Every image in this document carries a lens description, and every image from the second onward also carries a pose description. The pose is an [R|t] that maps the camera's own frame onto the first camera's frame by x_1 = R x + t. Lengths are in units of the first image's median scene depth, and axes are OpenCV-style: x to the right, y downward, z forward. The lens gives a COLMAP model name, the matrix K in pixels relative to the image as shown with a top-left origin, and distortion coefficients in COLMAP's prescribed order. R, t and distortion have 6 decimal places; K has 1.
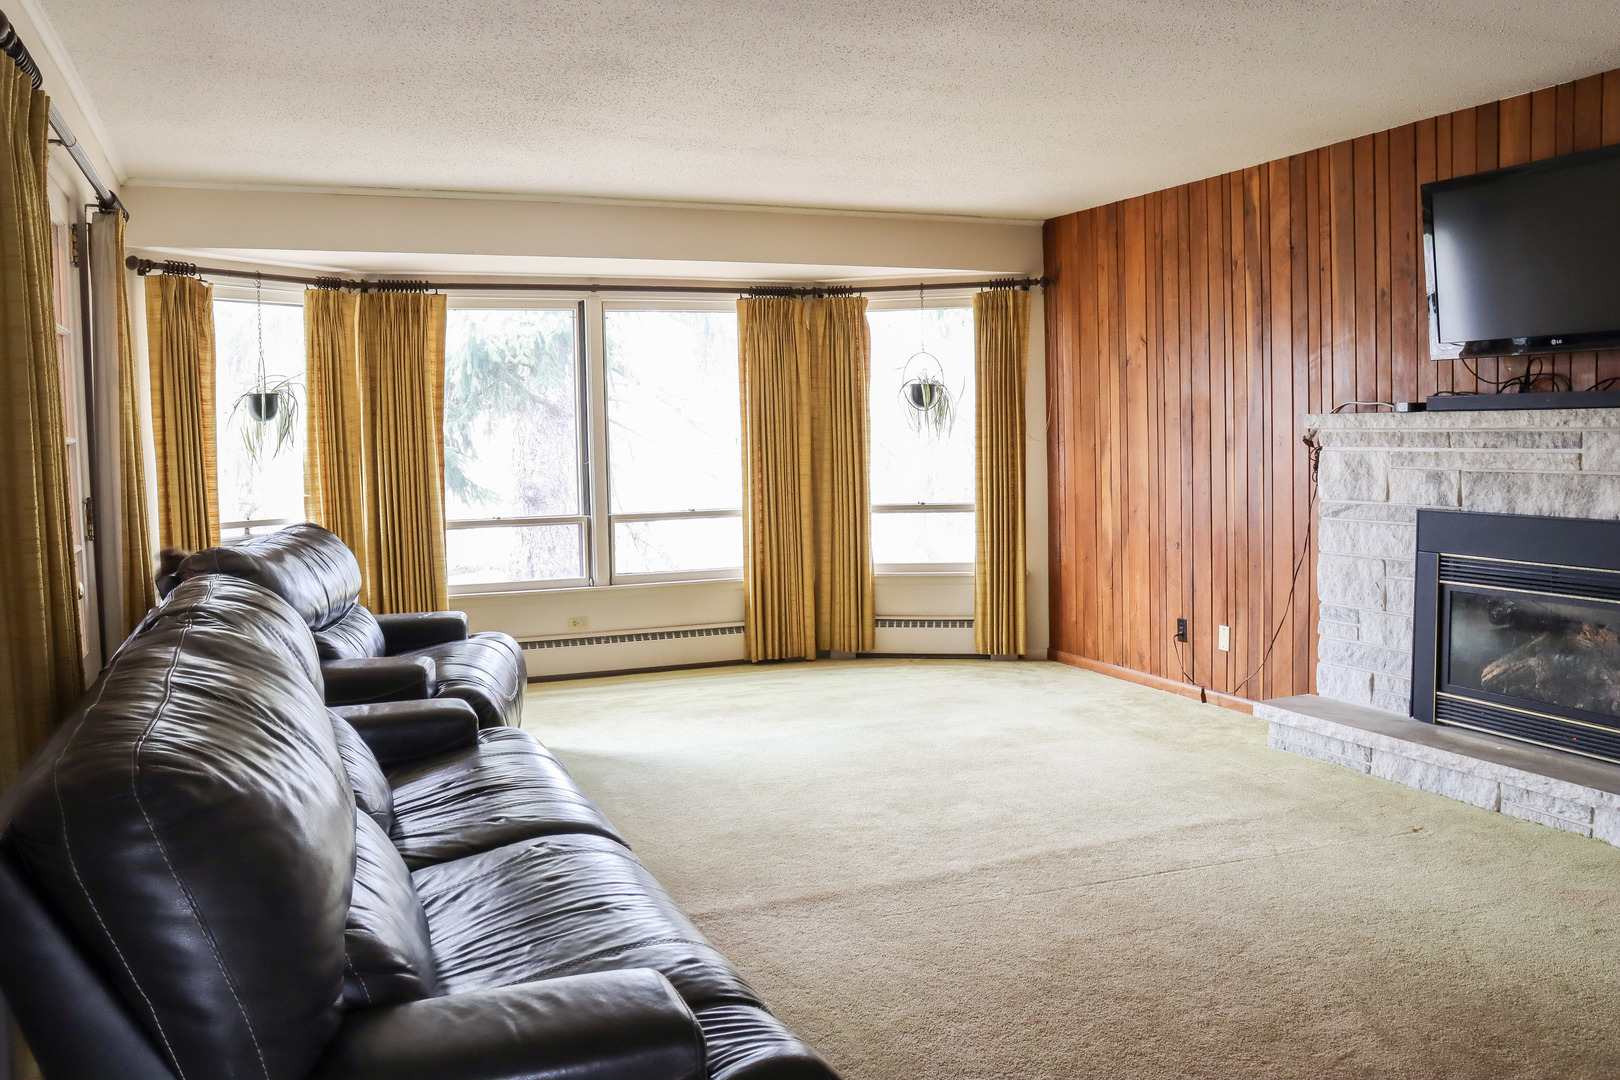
lens RADIAL K [[1323.4, 0, 814.3], [0, 1323.4, 532.5], [0, 0, 1]] dist [-0.160402, 0.148852]
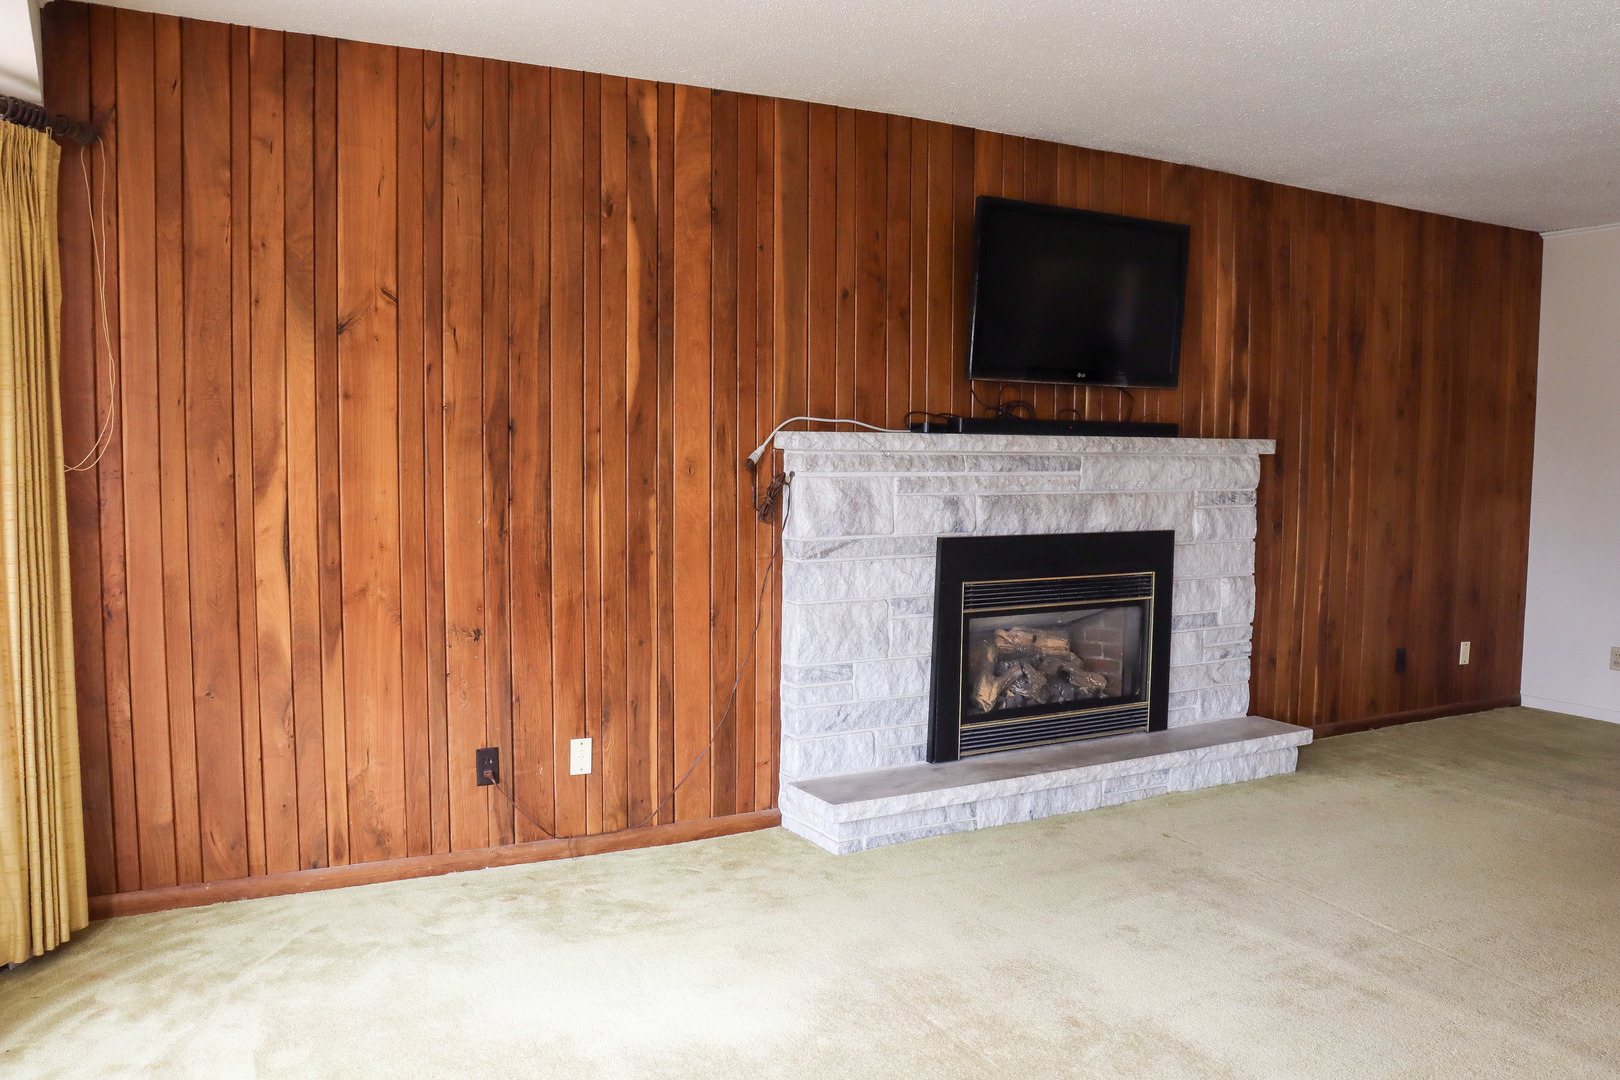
lens RADIAL K [[1323.4, 0, 814.3], [0, 1323.4, 532.5], [0, 0, 1]] dist [-0.160402, 0.148852]
pose [[-0.099278, -0.053410, 0.993625, -0.446399], [0.067516, 0.995896, 0.060278, -0.082092], [-0.992767, 0.073070, -0.095264, 1.128864]]
